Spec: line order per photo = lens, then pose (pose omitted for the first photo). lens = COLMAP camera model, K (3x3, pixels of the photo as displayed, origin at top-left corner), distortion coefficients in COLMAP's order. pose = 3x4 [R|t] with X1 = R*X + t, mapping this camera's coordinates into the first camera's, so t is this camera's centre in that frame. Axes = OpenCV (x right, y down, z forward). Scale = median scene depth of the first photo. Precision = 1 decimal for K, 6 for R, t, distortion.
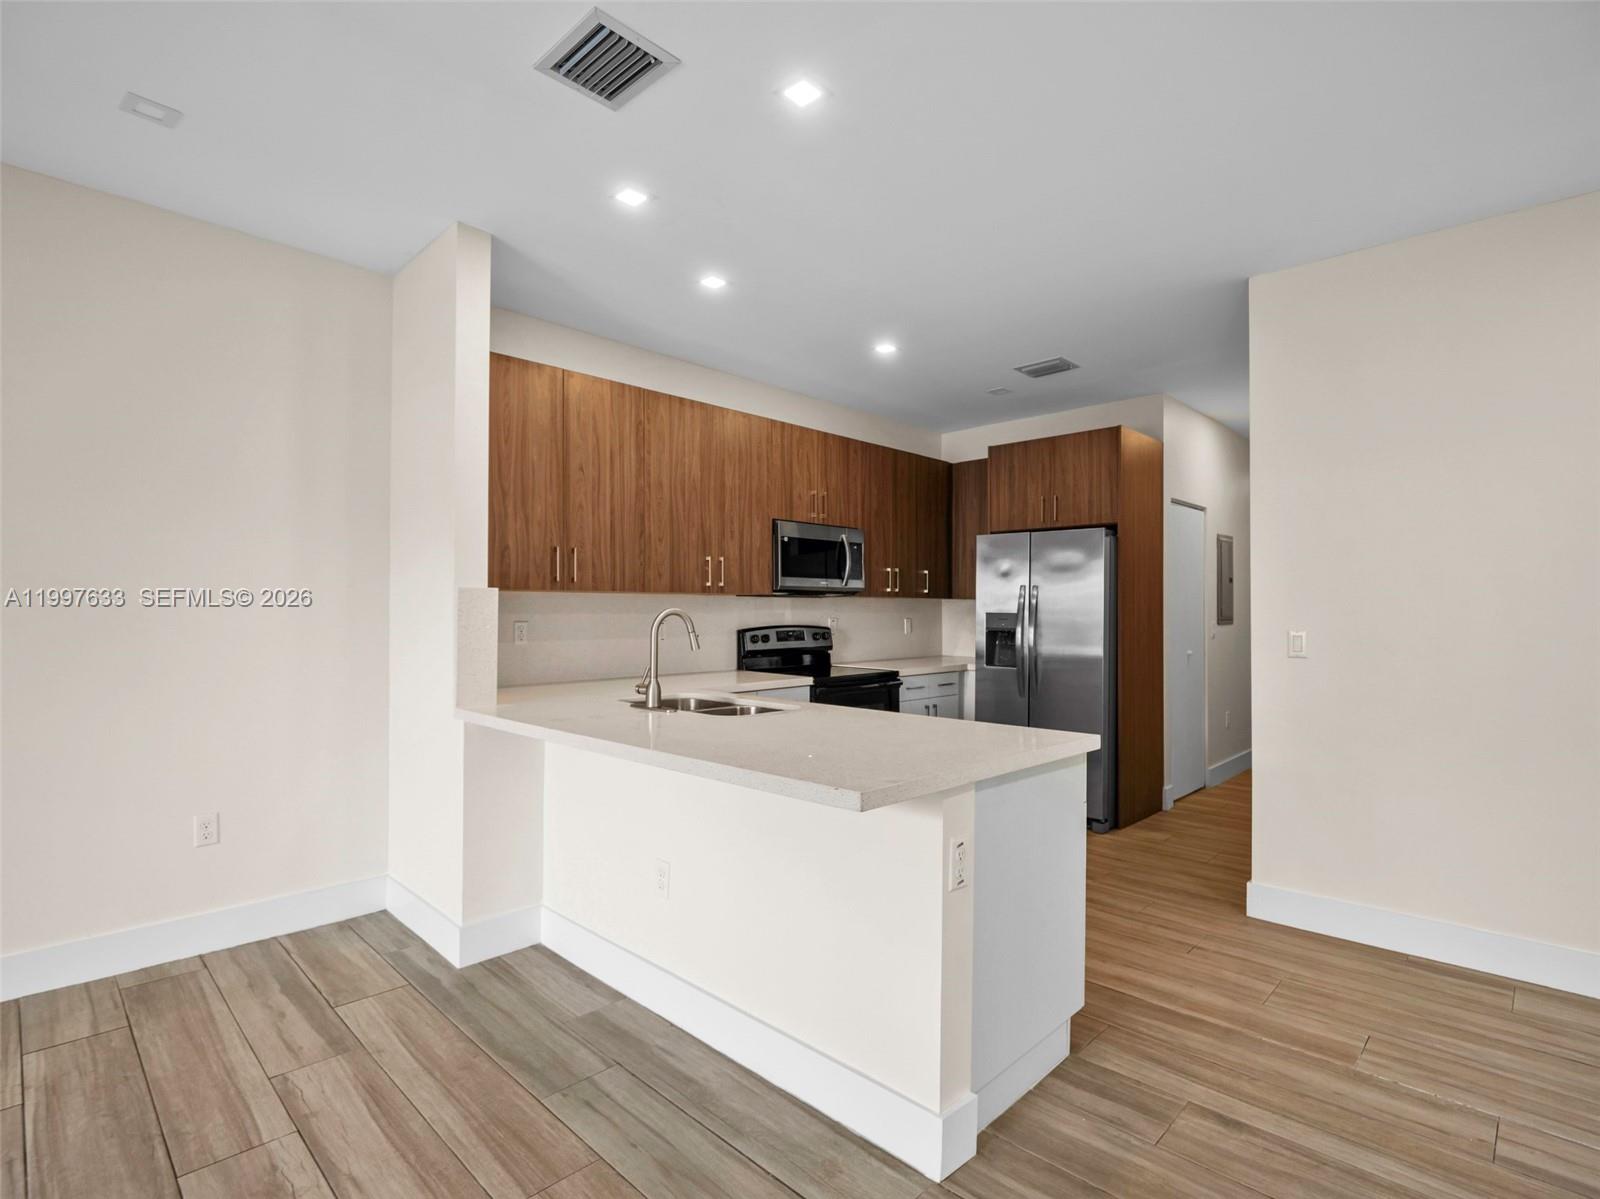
lens RADIAL K [[782.7, 0, 719.7], [0, 782.7, 602.0], [0, 0, 1]] dist [-0.016145, -0.001009]
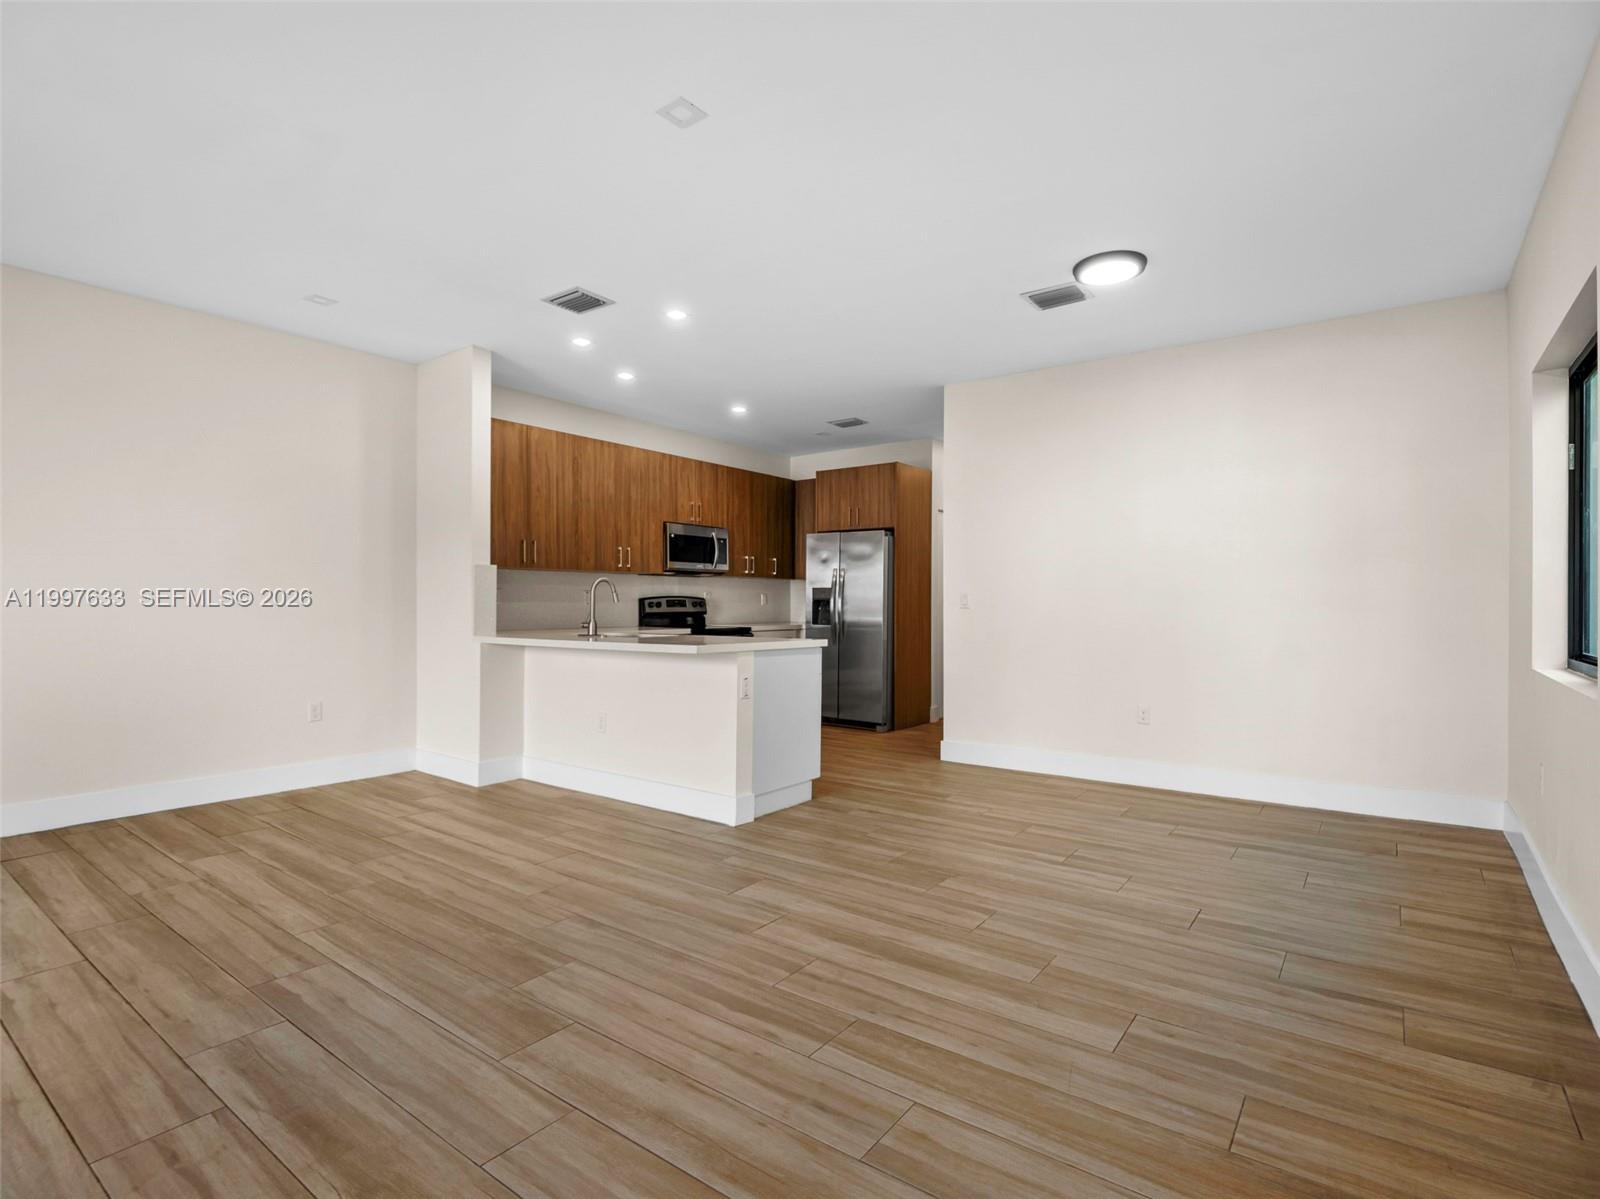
lens RADIAL K [[765.1, 0, 709.2], [0, 765.1, 598.0], [0, 0, 1]] dist [-0.016490, -0.000283]
pose [[0.992631, 0.000018, 0.121174, -0.019631], [-0.000896, 0.999974, 0.007189, 0.024237], [-0.121171, -0.007245, 0.992605, -0.404346]]
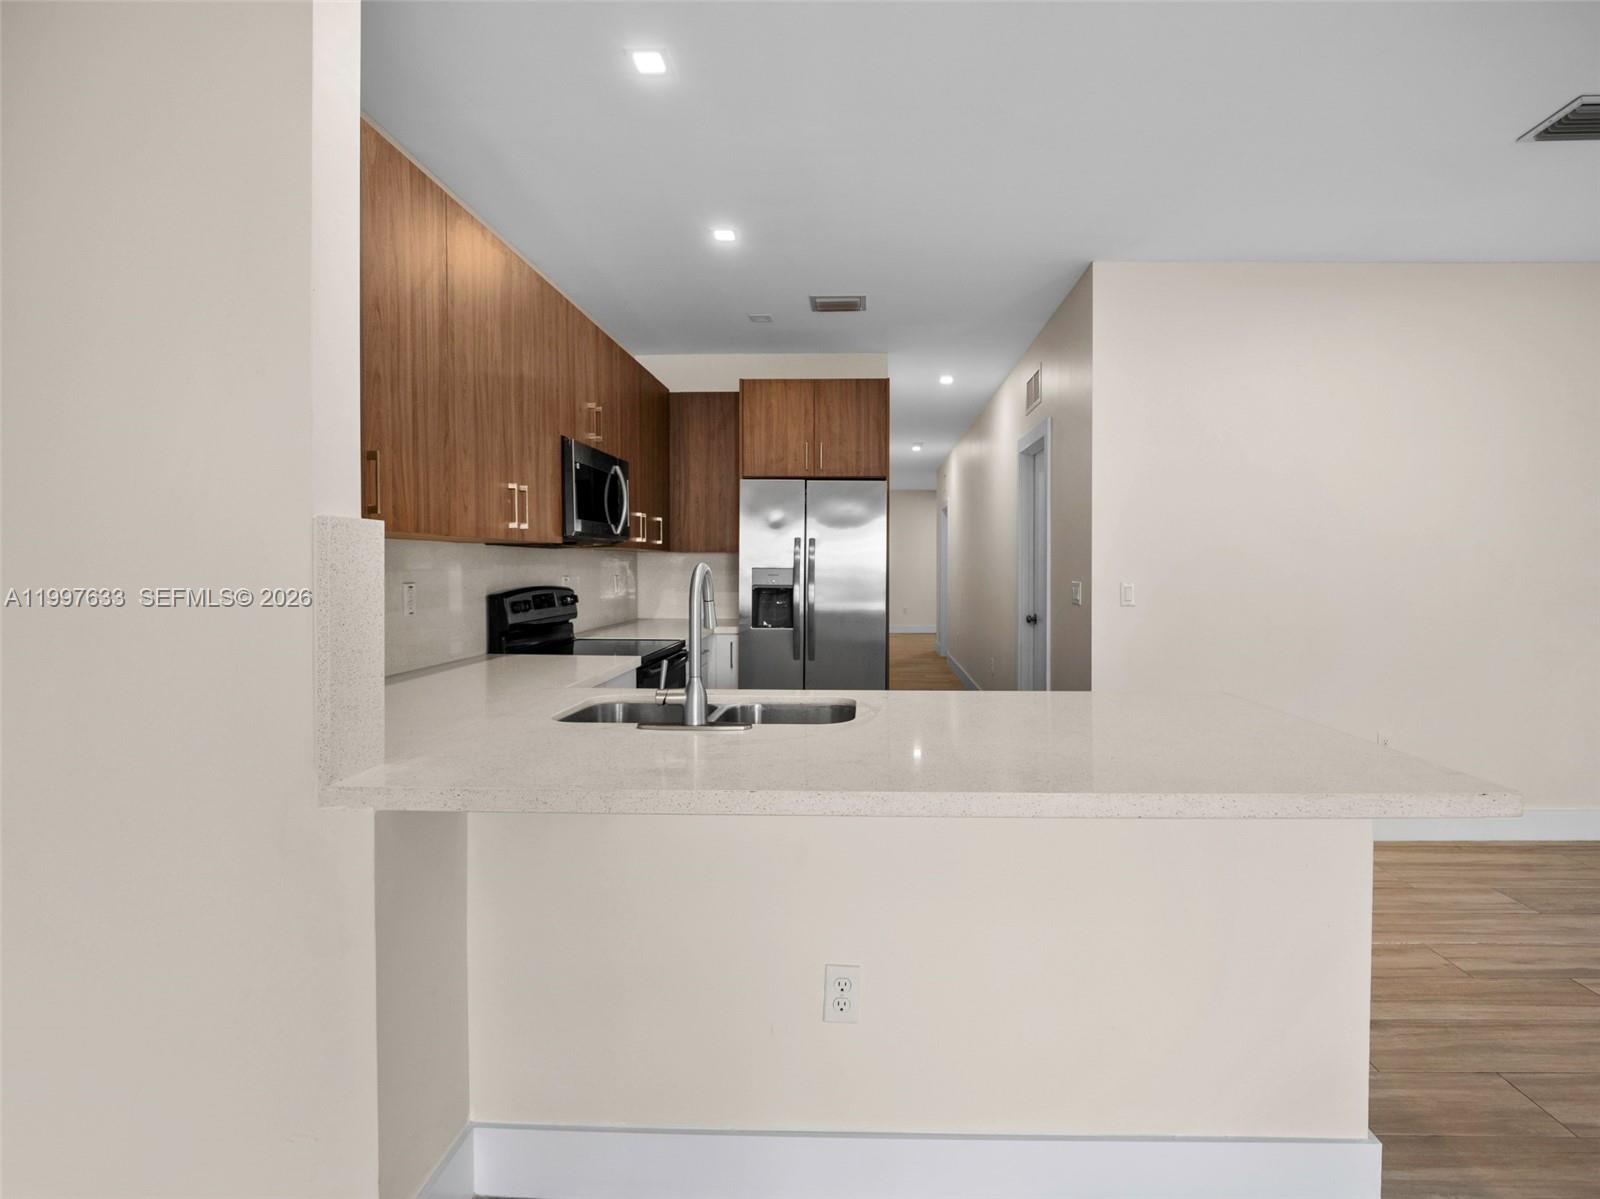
lens RADIAL K [[843.0, 0, 864.0], [0, 843.0, 579.4], [0, 0, 1]] dist [-0.002161, -0.001184]
pose [[0.697354, -0.014180, 0.716586, -0.274456], [-0.006352, 0.999643, 0.025964, 0.001213], [-0.716698, -0.022658, 0.697015, 0.263159]]
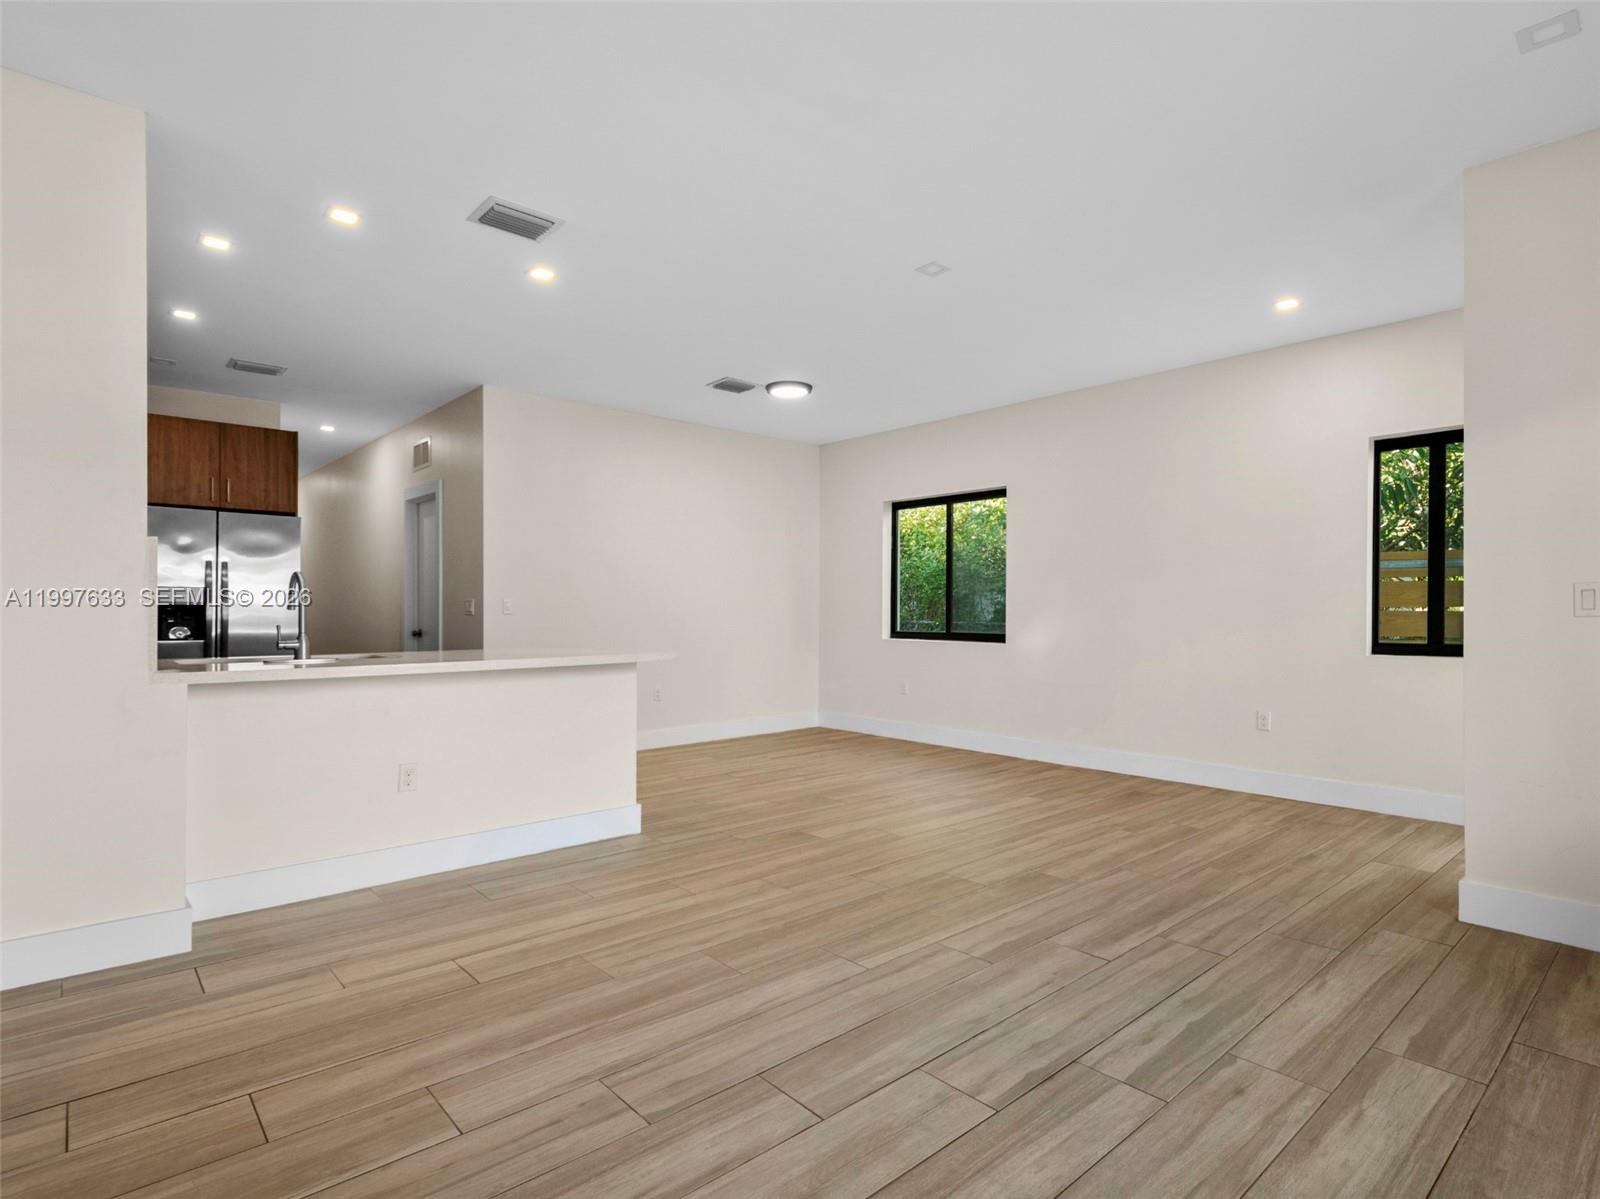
lens RADIAL K [[848.6, 0, 835.6], [0, 848.6, 623.0], [0, 0, 1]] dist [0.000757, -0.000334]
pose [[0.053330, -0.020904, 0.998358, -0.726423], [-0.011355, 0.999704, 0.021539, 0.027841], [-0.998512, -0.012485, 0.053077, 0.104954]]
